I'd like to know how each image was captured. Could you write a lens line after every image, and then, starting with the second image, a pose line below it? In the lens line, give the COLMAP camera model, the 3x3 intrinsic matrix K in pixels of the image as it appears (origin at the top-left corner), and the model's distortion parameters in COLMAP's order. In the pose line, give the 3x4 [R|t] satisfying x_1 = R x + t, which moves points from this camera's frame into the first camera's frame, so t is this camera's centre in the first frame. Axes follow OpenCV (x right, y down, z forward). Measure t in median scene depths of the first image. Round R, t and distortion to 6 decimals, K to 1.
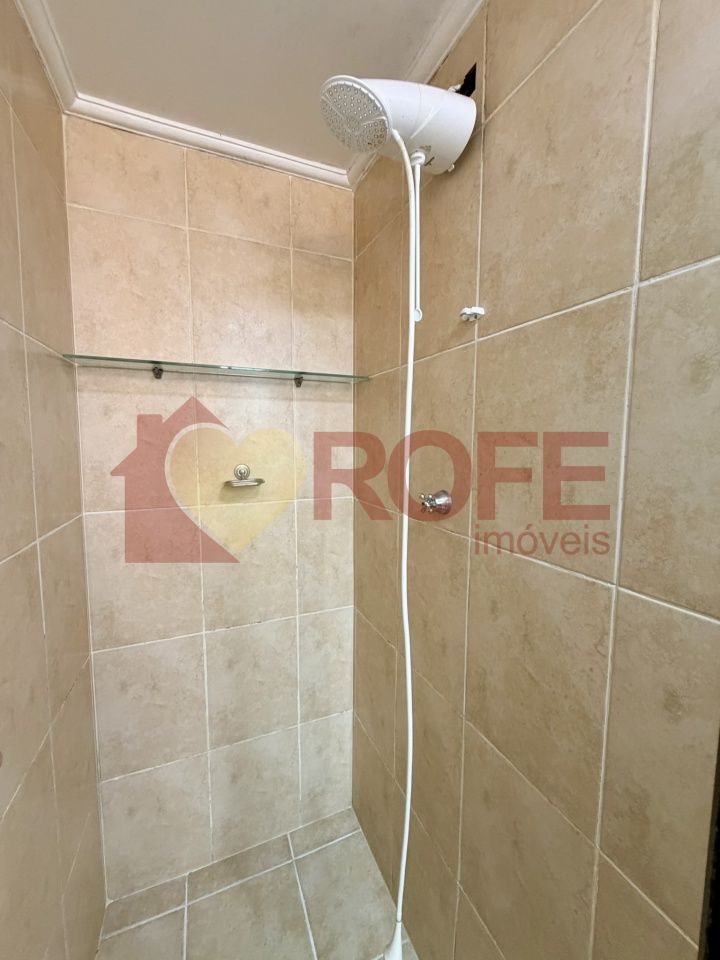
lens RADIAL K [[382.6, 0, 359.2], [0, 382.6, 479.3], [0, 0, 1]] dist [0.003370, 0.000325]
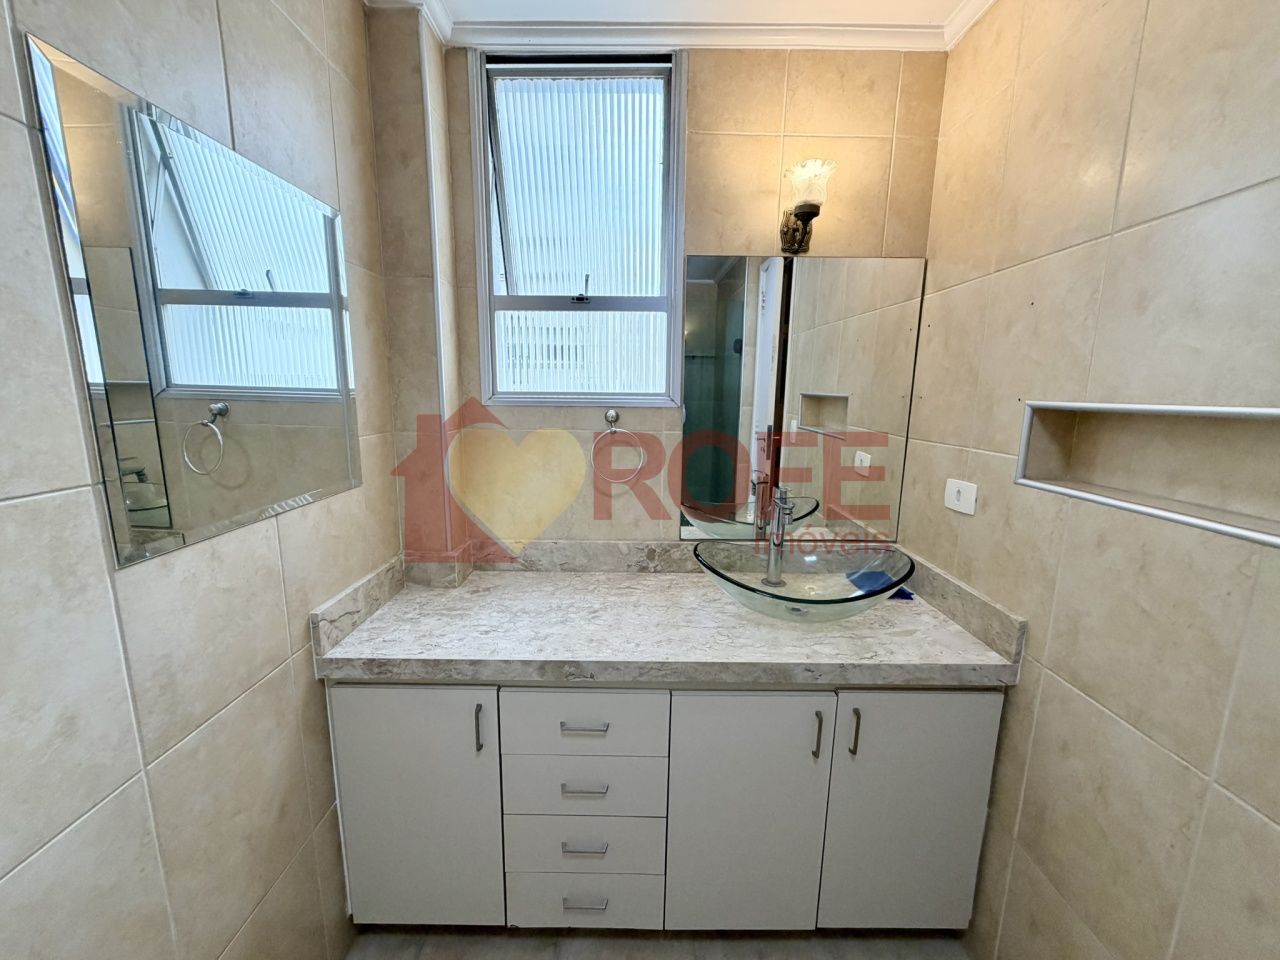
lens RADIAL K [[510.1, 0, 641.0], [0, 510.1, 476.9], [0, 0, 1]] dist [0.003370, 0.000325]
pose [[-0.920286, -0.075196, 0.383951, -0.975961], [0.026307, 0.967243, 0.252487, -0.765277], [-0.390360, 0.242461, -0.888162, 1.508359]]
